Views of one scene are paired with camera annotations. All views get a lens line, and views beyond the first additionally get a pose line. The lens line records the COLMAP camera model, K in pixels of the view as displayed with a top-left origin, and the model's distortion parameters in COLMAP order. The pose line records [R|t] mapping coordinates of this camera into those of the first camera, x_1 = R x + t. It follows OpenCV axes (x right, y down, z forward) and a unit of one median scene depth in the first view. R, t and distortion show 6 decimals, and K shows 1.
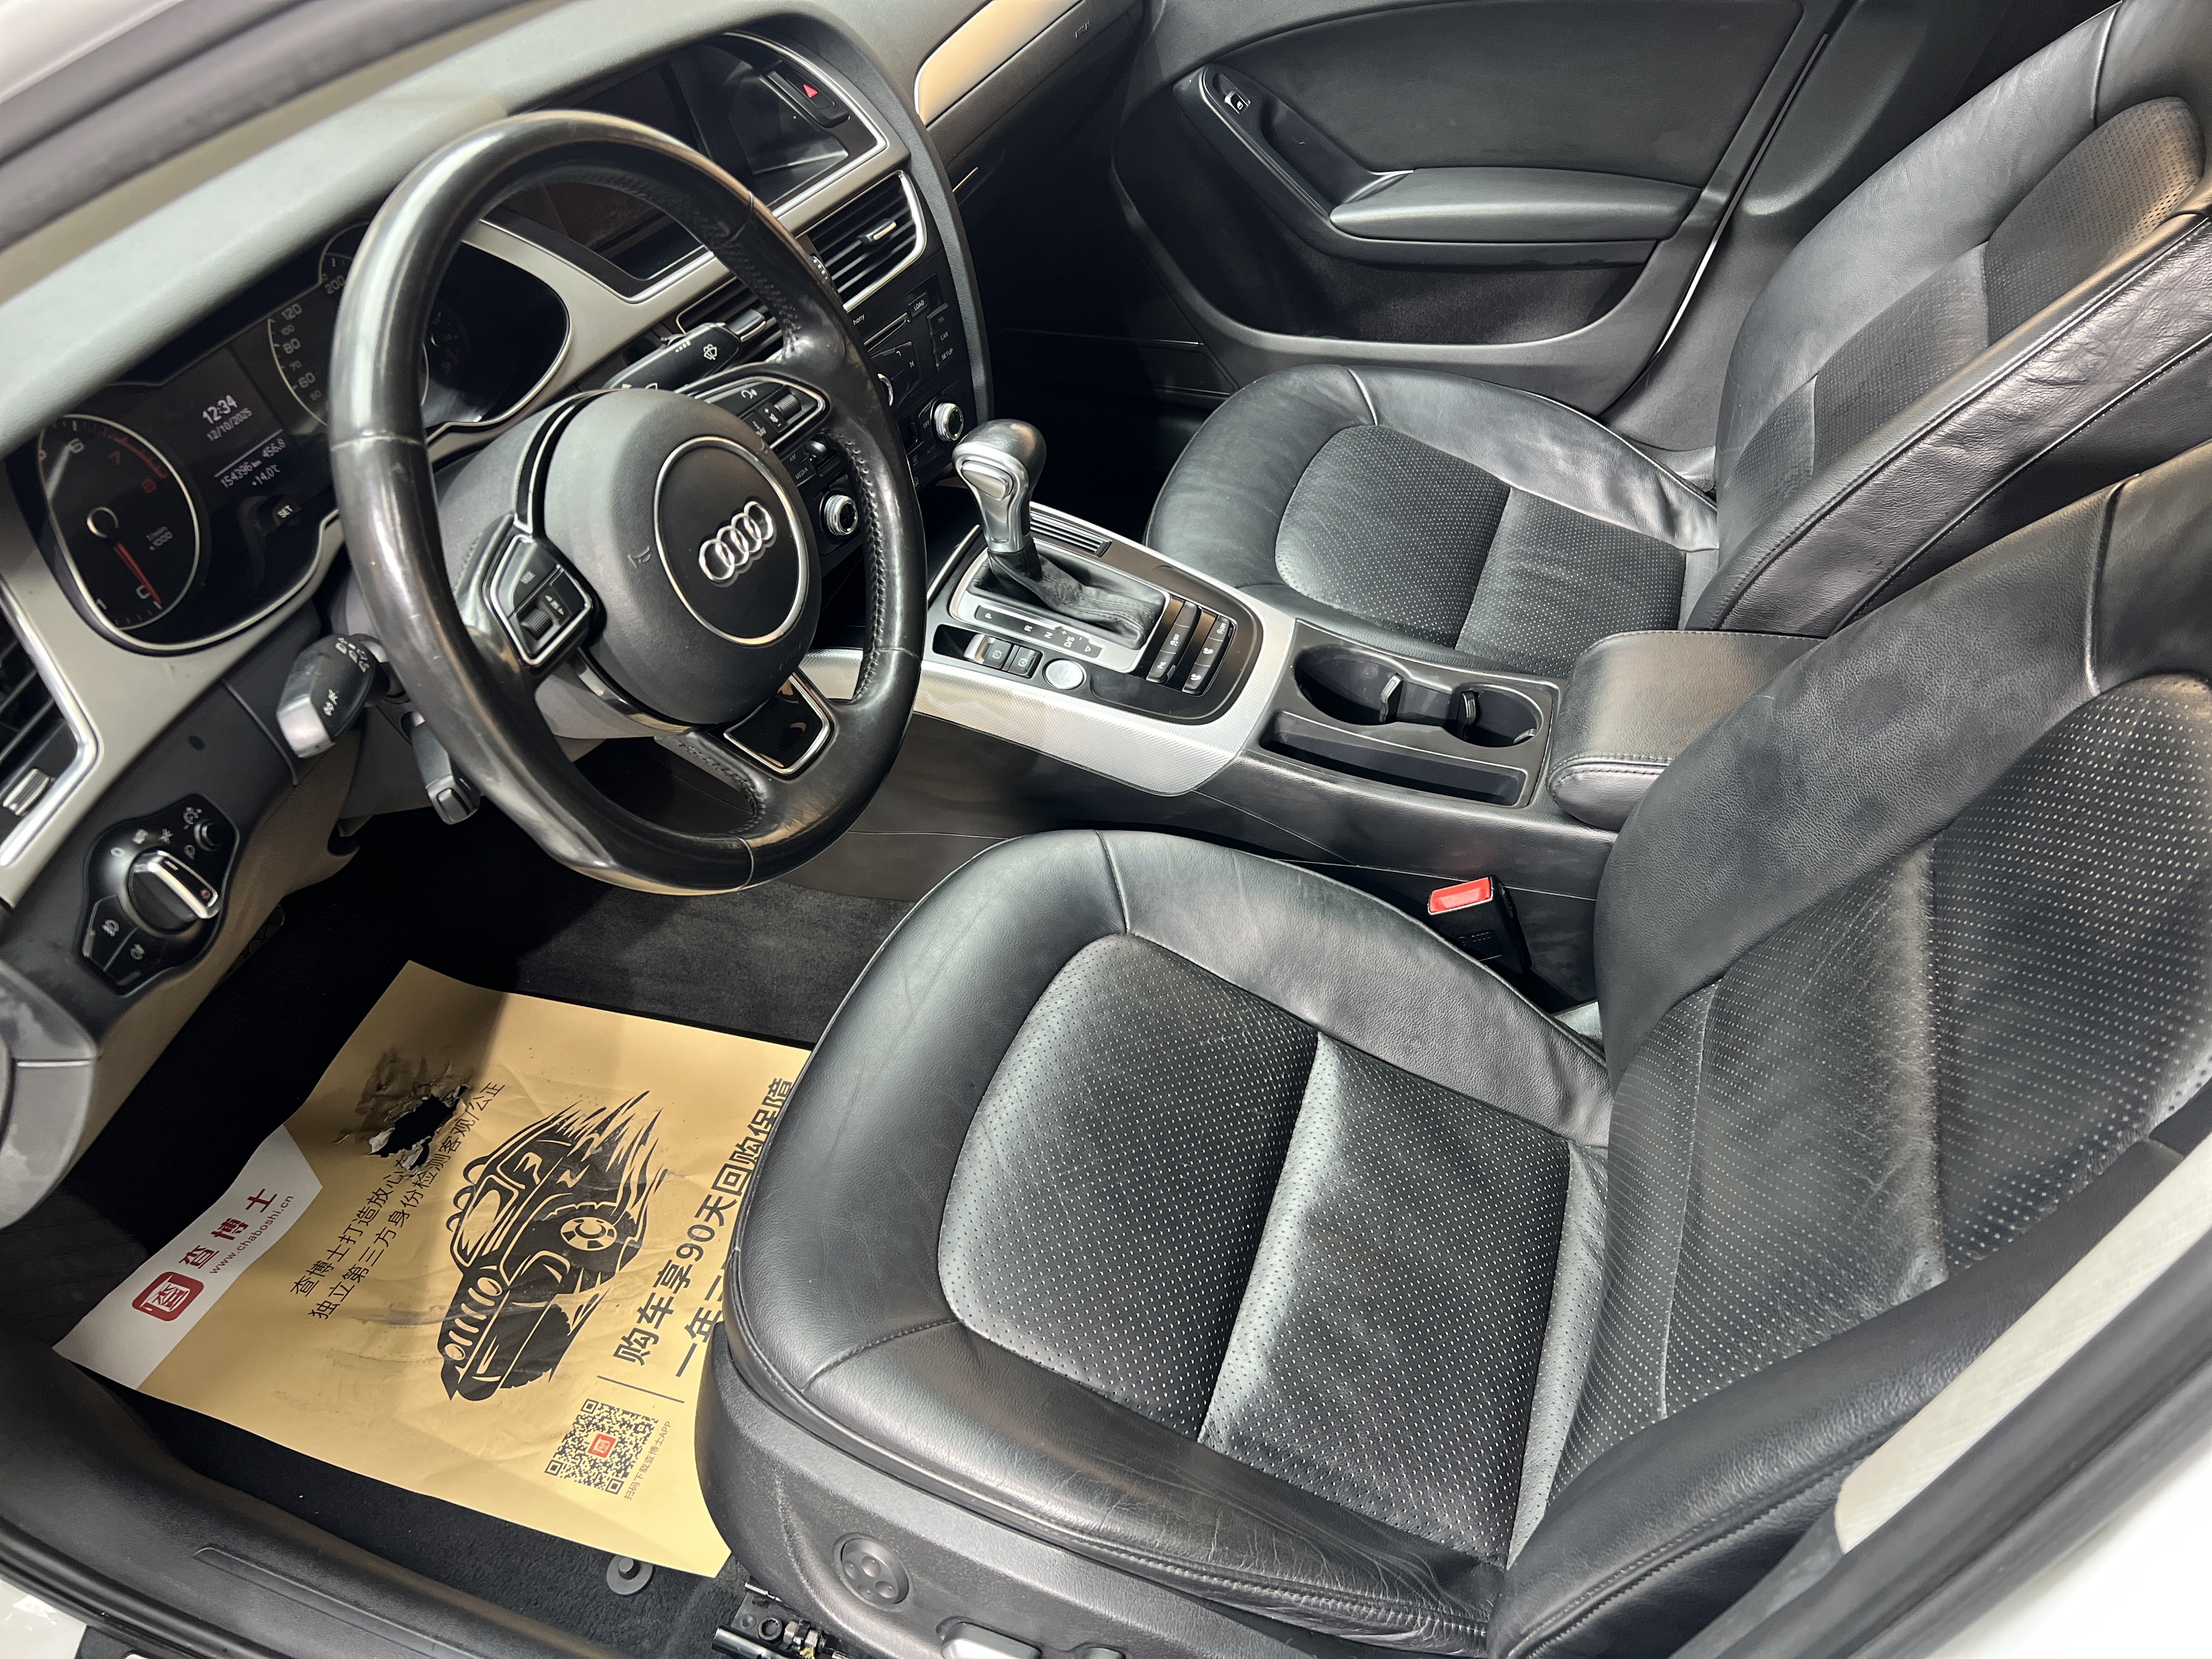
lens RADIAL K [[1681.7, 0, 1106.0], [0, 1681.7, 829.5], [0, 0, 1]] dist [0.044781, -0.003828]
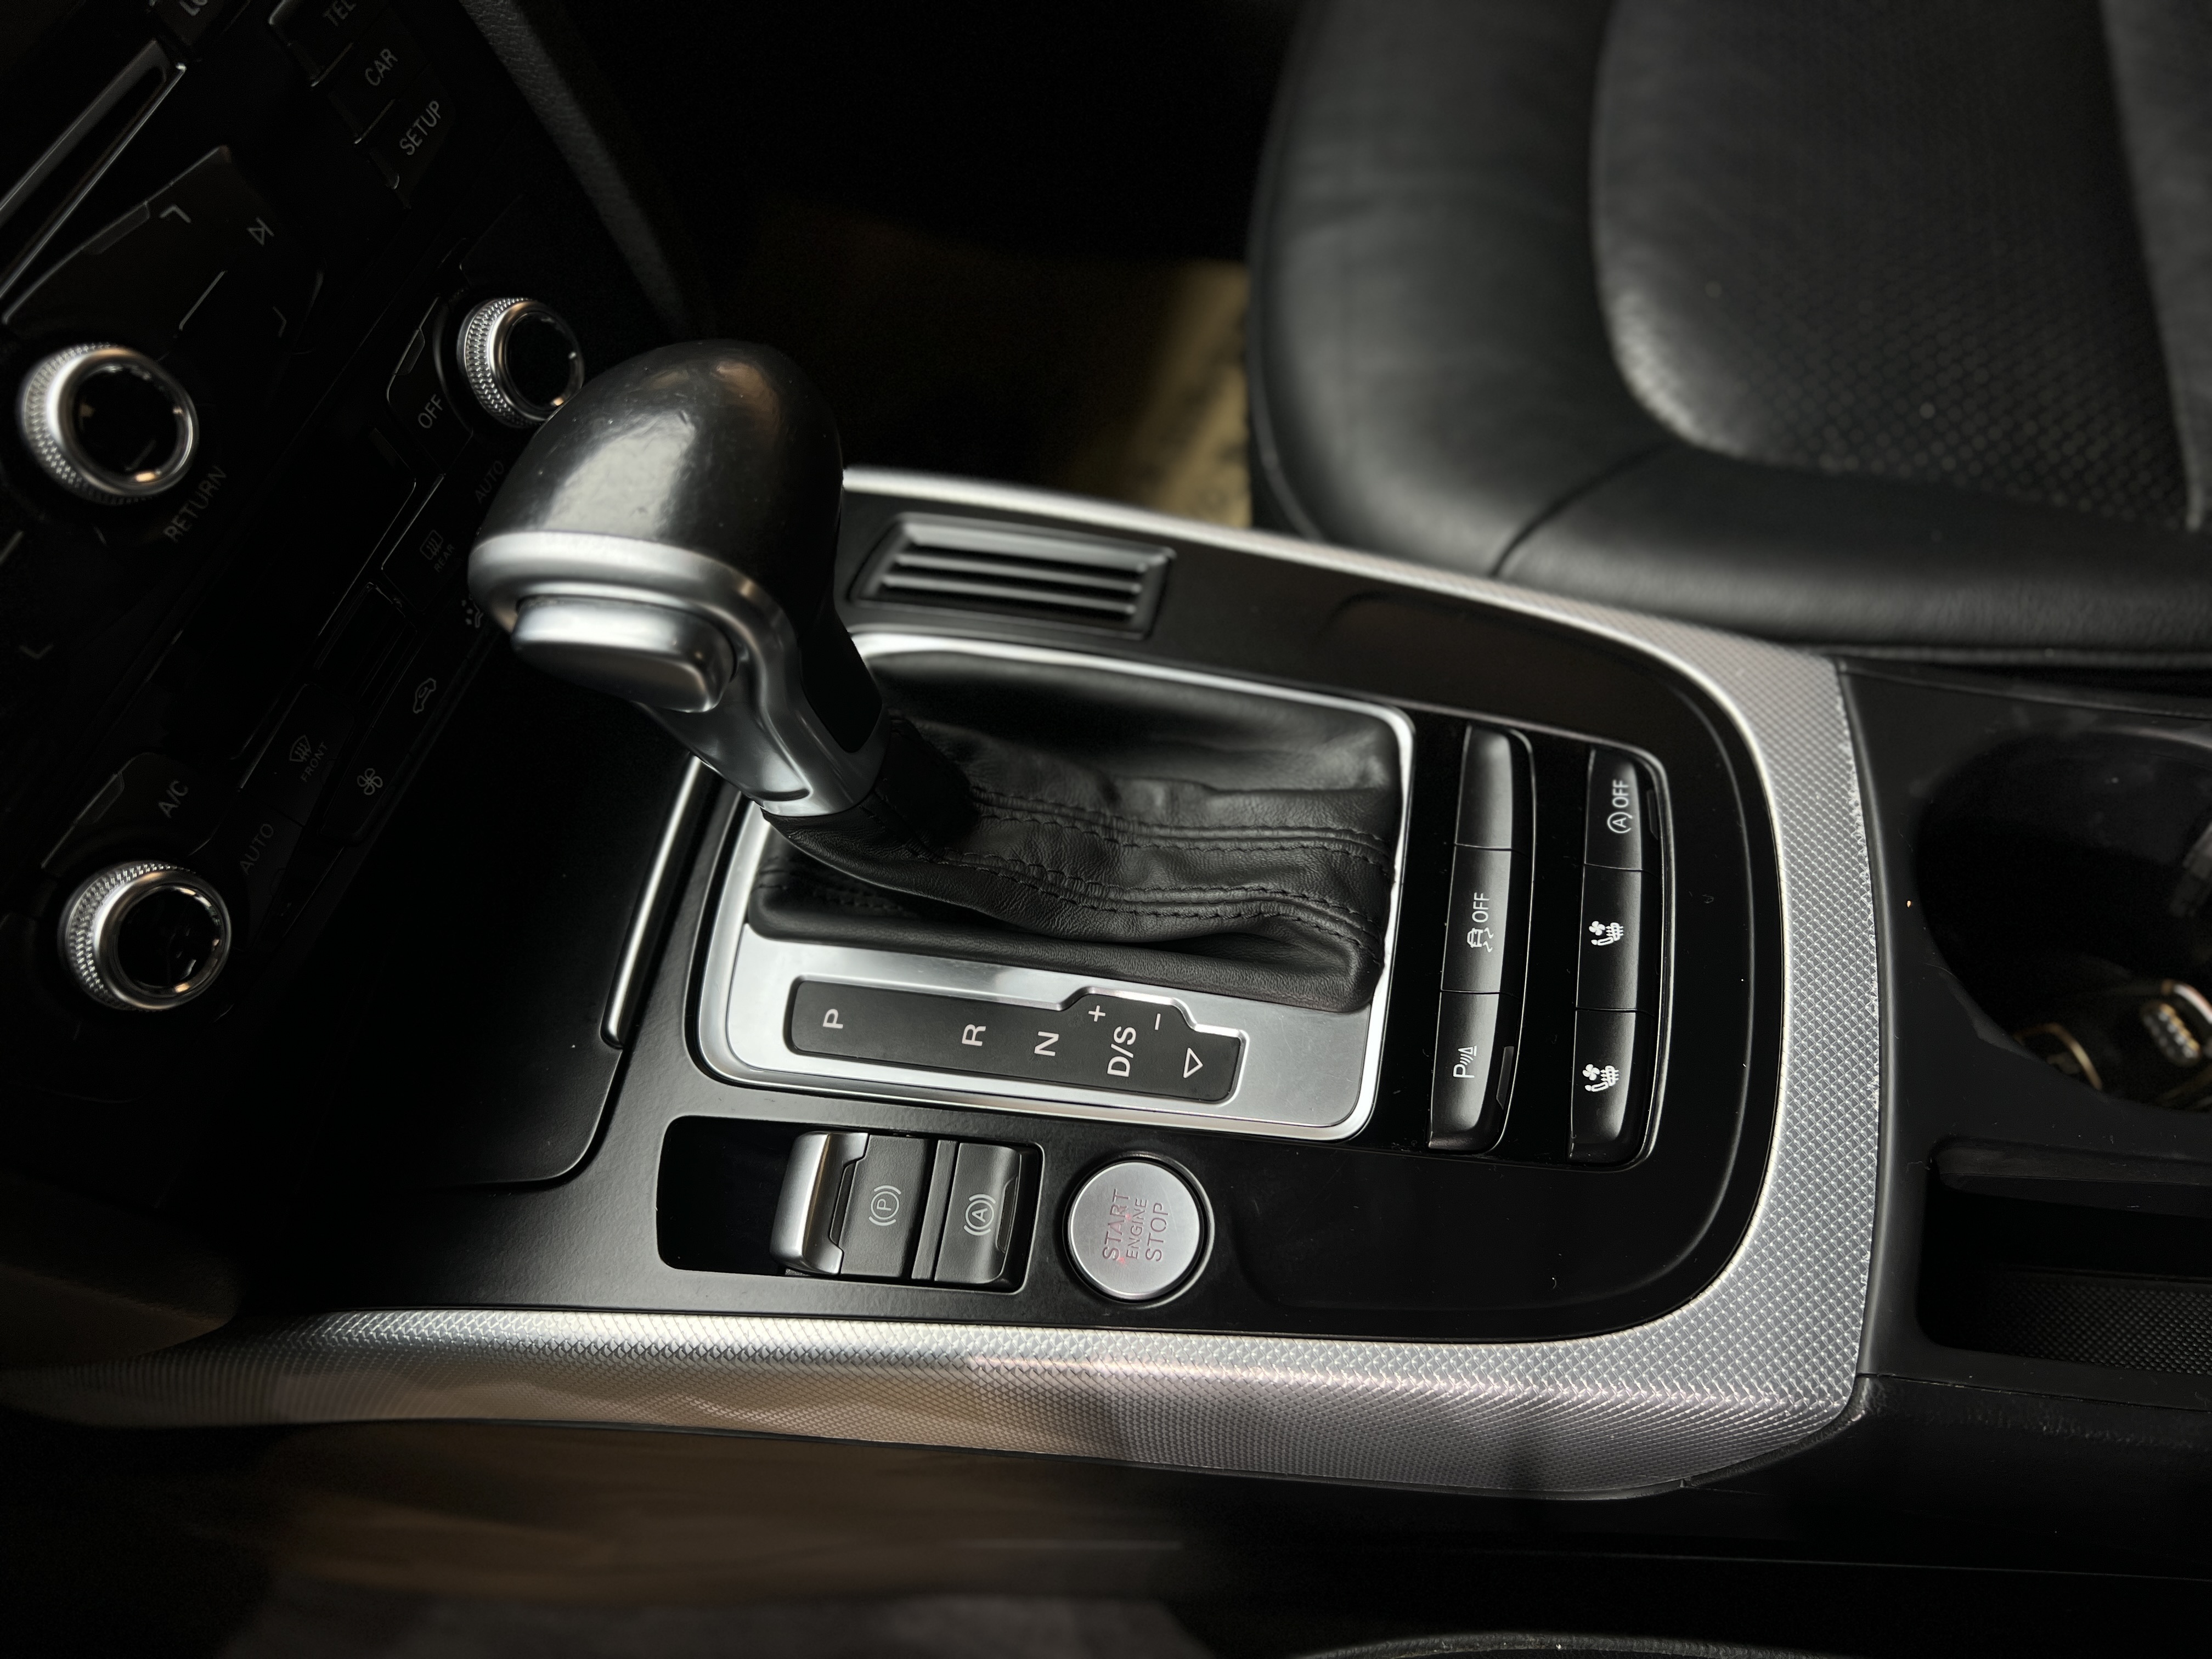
lens RADIAL K [[1681.7, 0, 1106.0], [0, 1681.7, 829.5], [0, 0, 1]] dist [0.044781, -0.003828]
pose [[0.962811, -0.239724, -0.124613, 0.019771], [0.263289, 0.935990, 0.233668, -0.211694], [0.060621, -0.257788, 0.964298, 0.728910]]
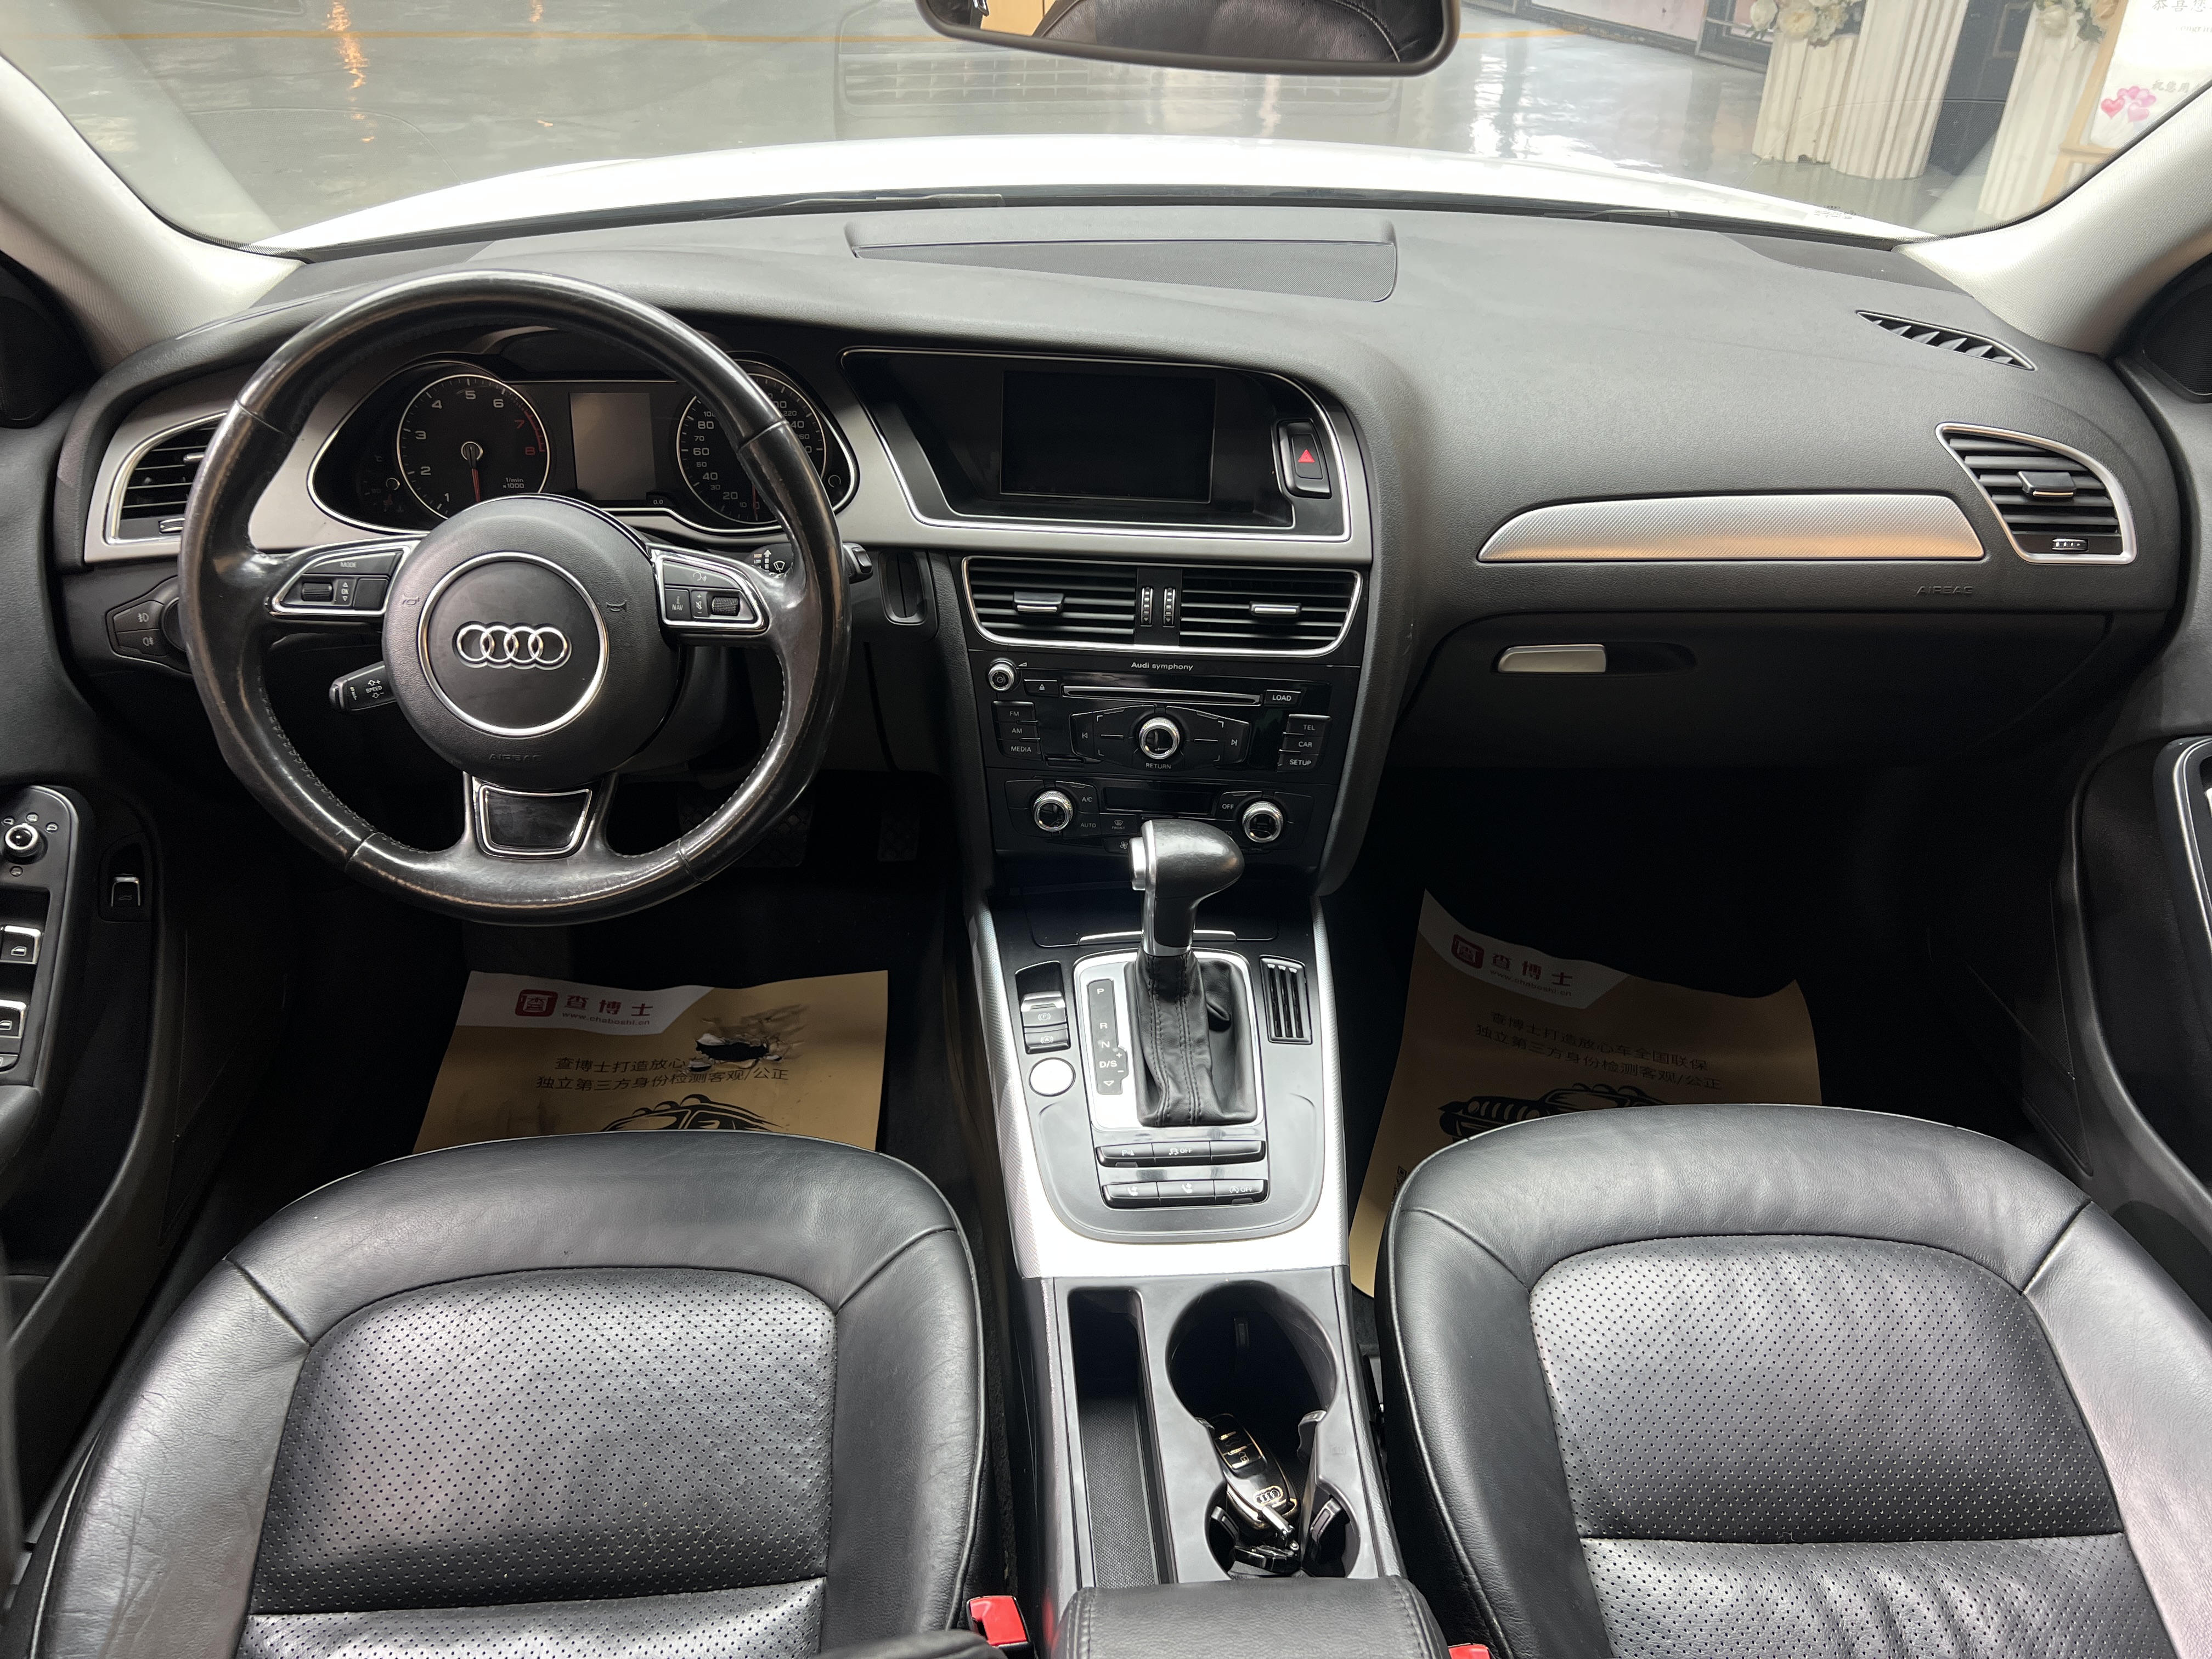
lens RADIAL K [[1681.7, 0, 1106.0], [0, 1681.7, 829.5], [0, 0, 1]] dist [0.044781, -0.003828]
pose [[0.388877, 0.512202, -0.765783, 0.580492], [-0.636997, 0.749995, 0.178165, -0.355299], [0.665589, 0.418517, 0.617927, 0.403211]]
